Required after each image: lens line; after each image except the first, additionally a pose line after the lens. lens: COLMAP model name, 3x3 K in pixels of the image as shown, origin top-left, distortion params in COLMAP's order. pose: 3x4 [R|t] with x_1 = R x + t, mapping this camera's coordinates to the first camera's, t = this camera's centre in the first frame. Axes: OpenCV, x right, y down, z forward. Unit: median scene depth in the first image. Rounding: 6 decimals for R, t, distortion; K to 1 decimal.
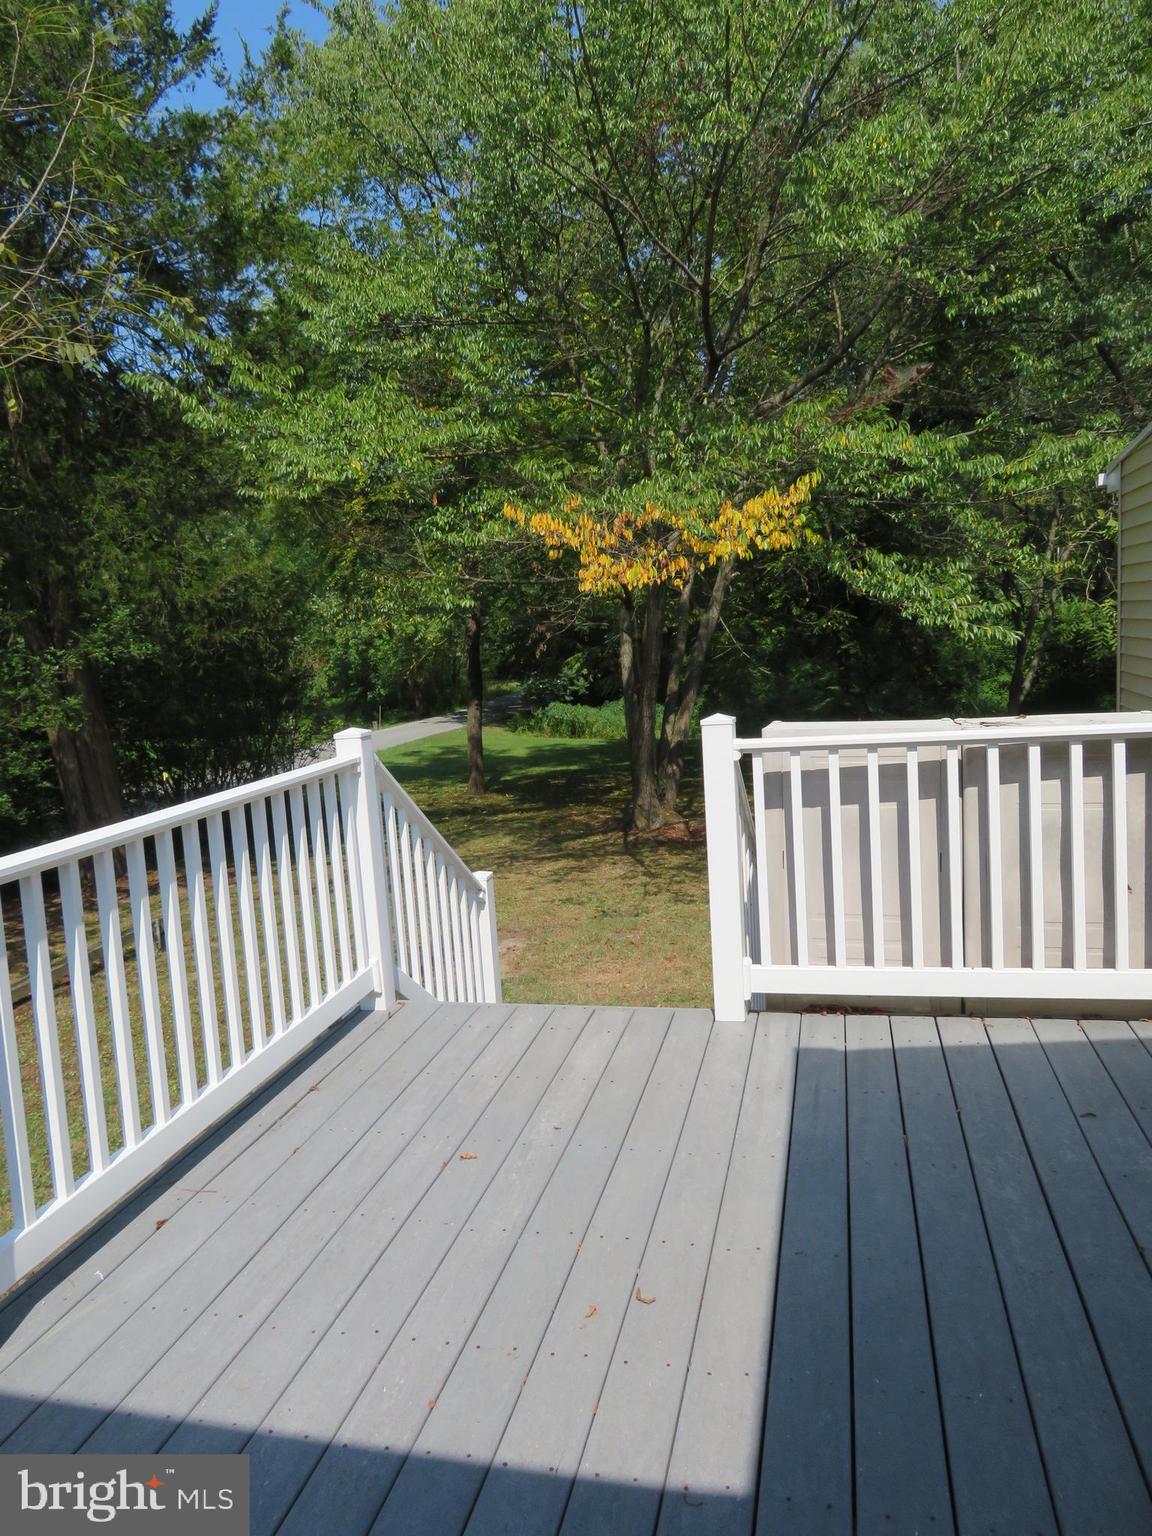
lens RADIAL K [[1085.0, 0, 576.0], [0, 1085.0, 768.0], [0, 0, 1]] dist [-0.004473, -0.001751]
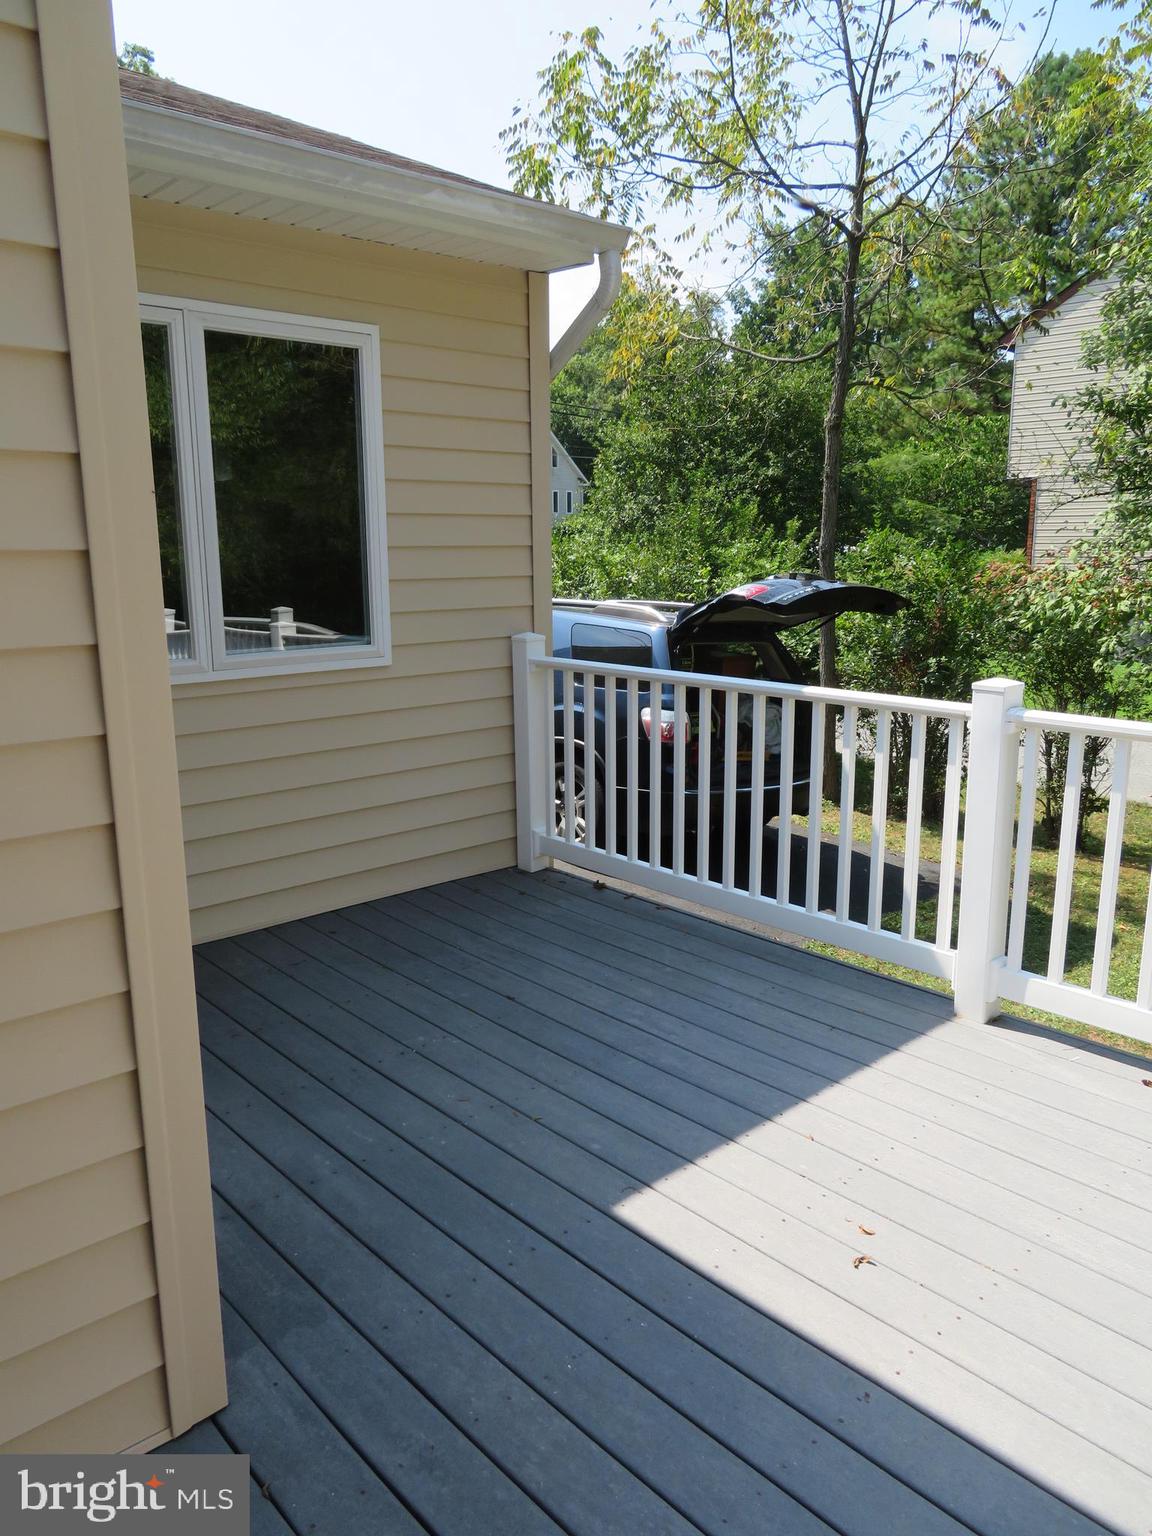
lens RADIAL K [[1080.9, 0, 576.0], [0, 1080.9, 768.0], [0, 0, 1]] dist [-0.012855, -0.000325]
pose [[-0.549231, 0.233423, -0.802408, 0.549470], [-0.056679, 0.947581, 0.314449, -0.148630], [0.833746, 0.218185, -0.507210, 0.721186]]
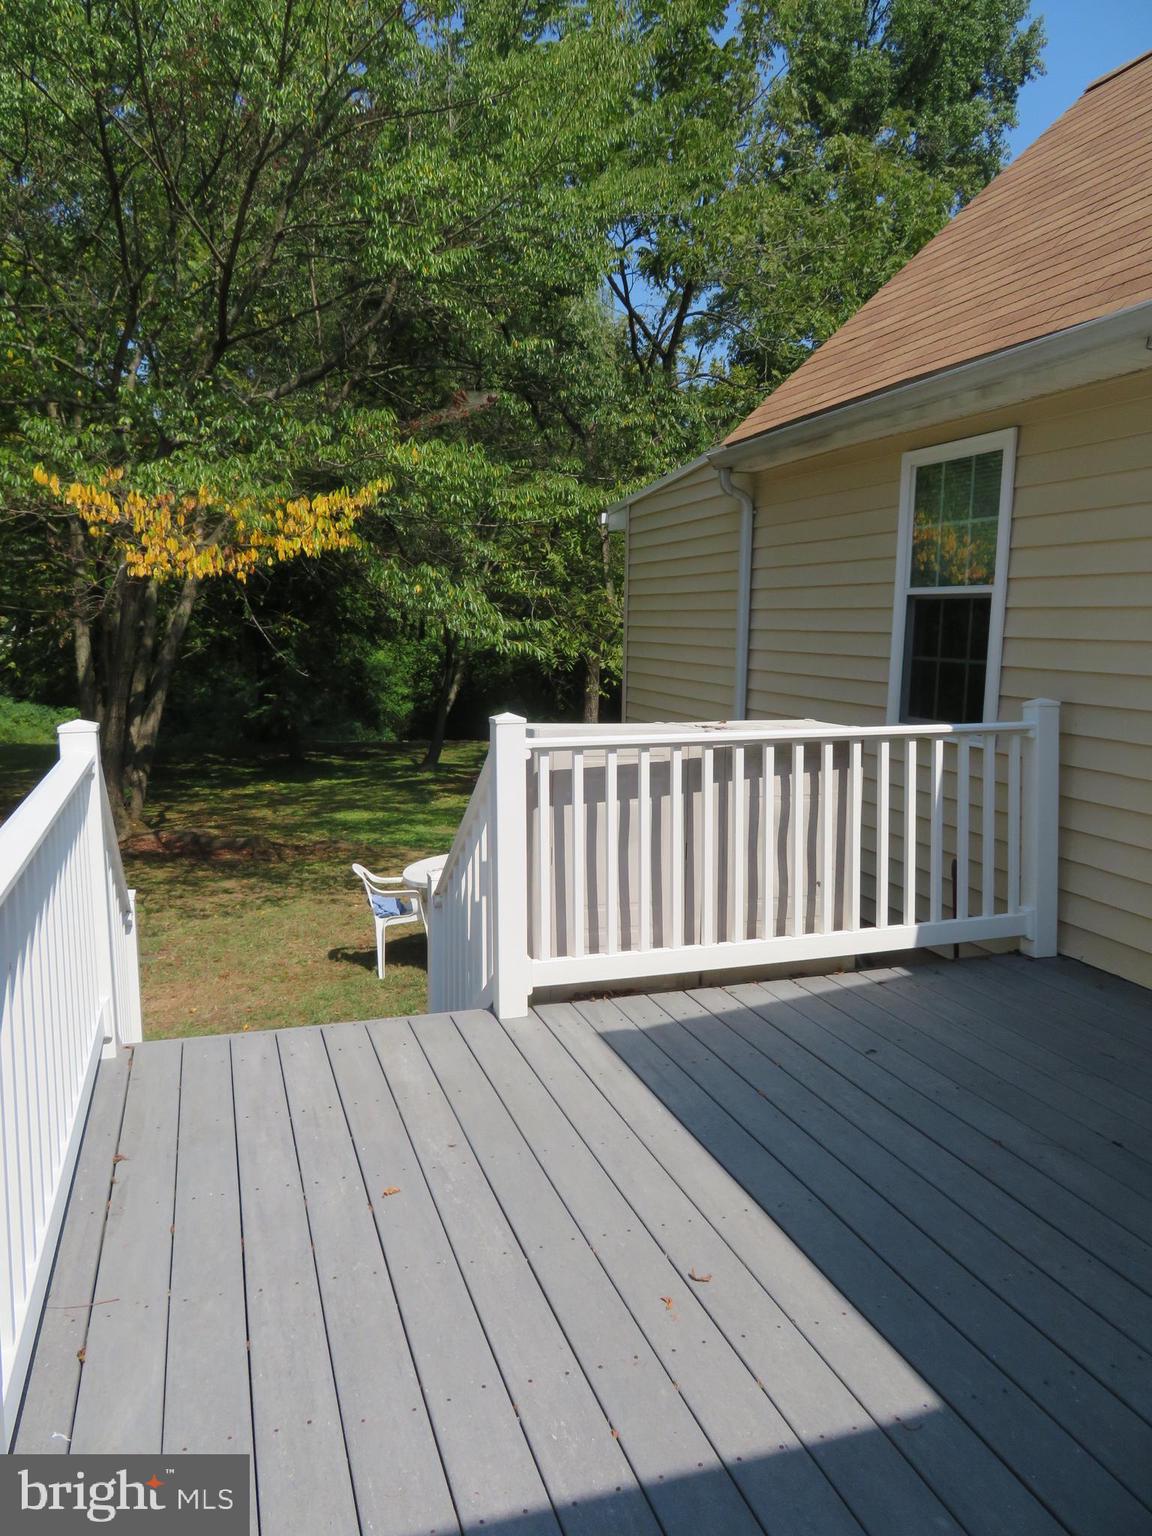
lens RADIAL K [[1080.9, 0, 576.0], [0, 1080.9, 768.0], [0, 0, 1]] dist [-0.012855, -0.000325]
pose [[0.850027, -0.001629, 0.526736, -0.348305], [0.005411, 0.999969, -0.005639, 0.006921], [-0.526711, 0.007643, 0.850010, 0.115541]]
